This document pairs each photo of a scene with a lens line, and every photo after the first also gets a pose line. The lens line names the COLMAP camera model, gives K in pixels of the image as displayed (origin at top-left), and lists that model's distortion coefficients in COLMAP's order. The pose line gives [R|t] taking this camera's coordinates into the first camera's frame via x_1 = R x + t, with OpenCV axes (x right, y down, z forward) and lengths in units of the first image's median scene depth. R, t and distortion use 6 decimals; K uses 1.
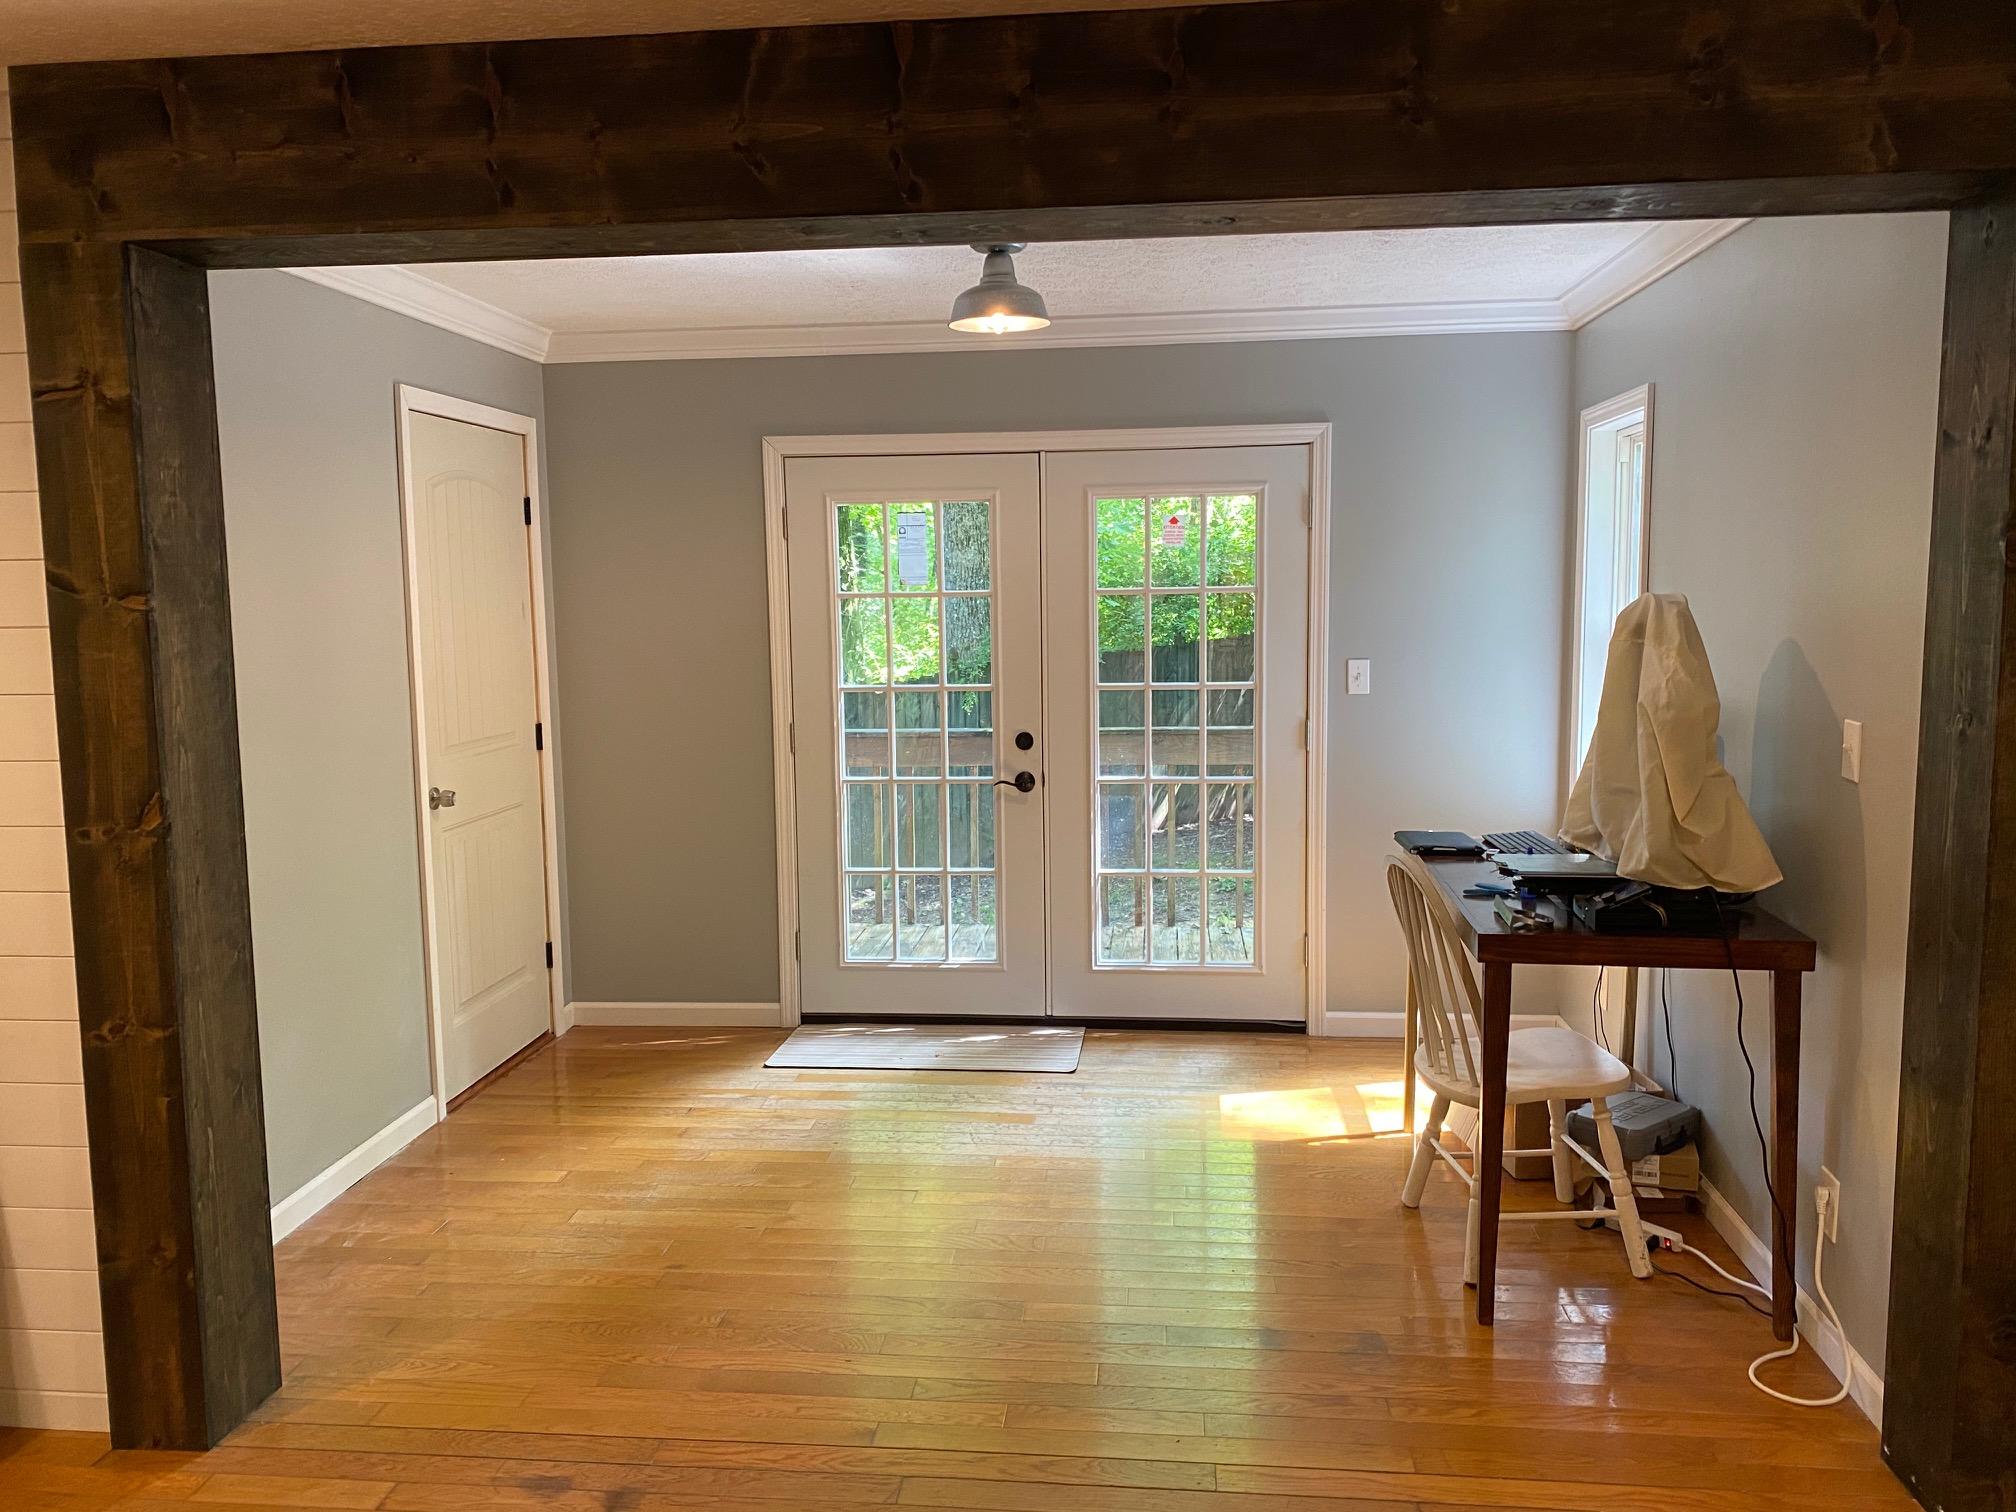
lens RADIAL K [[1564.5, 0, 1007.6], [0, 1564.5, 757.4], [0, 0, 1]] dist [0.009365, -0.005556]
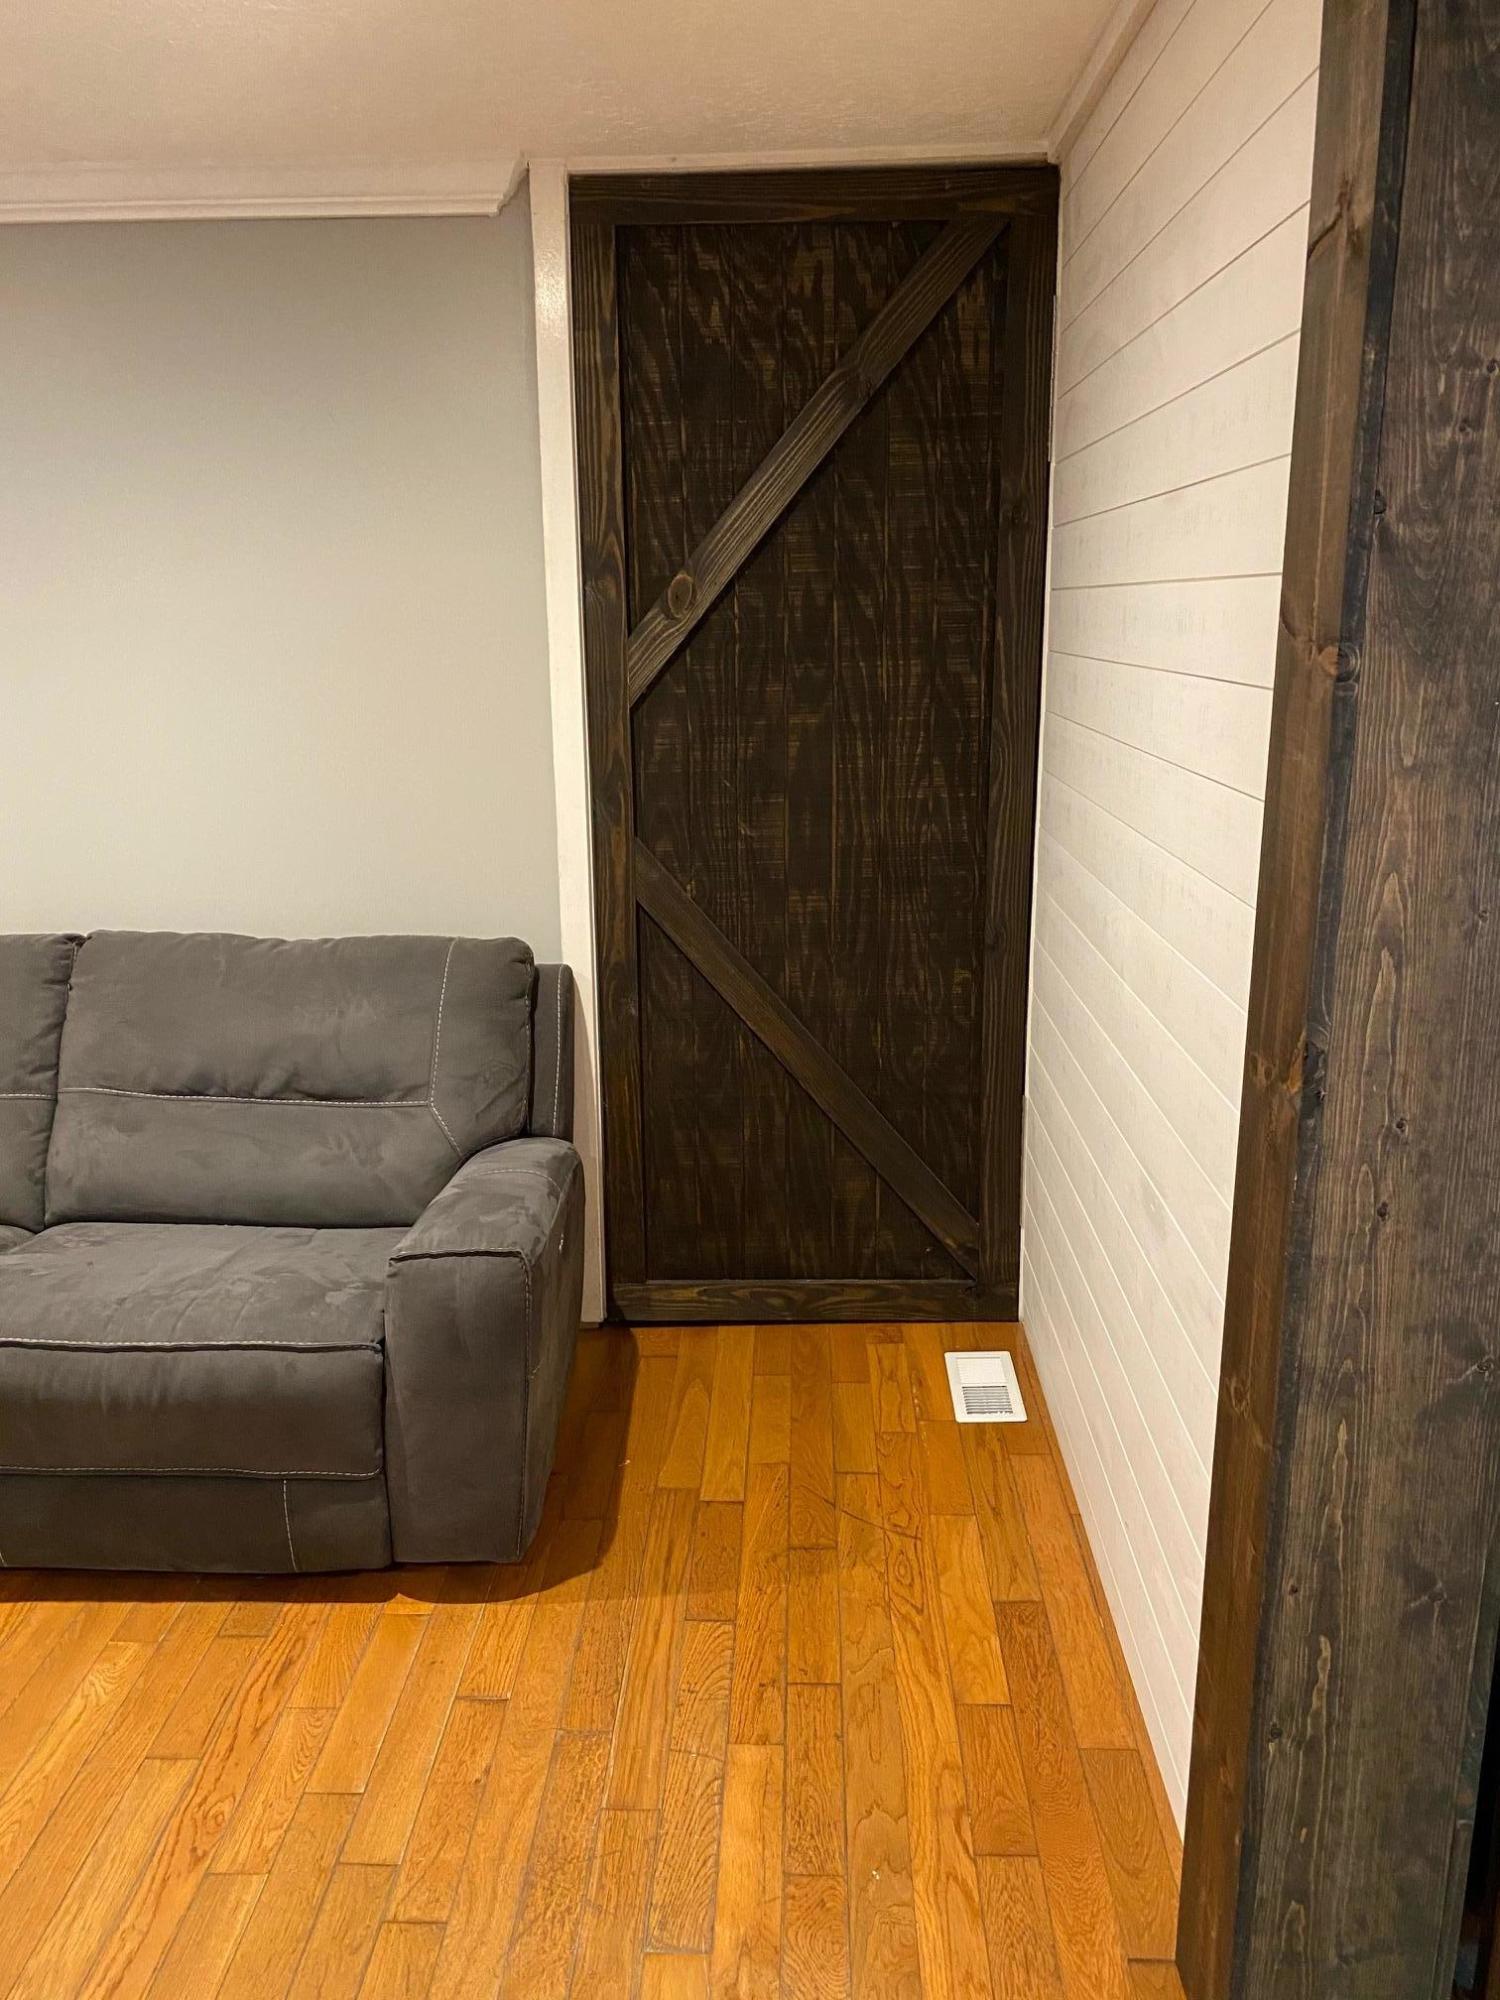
lens RADIAL K [[1552.1, 0, 749.1], [0, 1552.1, 998.3], [0, 0, 1]] dist [0.009365, -0.005556]
pose [[0.070671, 0.253902, -0.964645, -0.056854], [-0.101364, 0.963885, 0.246276, -0.093192], [0.992336, 0.080376, 0.093855, 0.739660]]
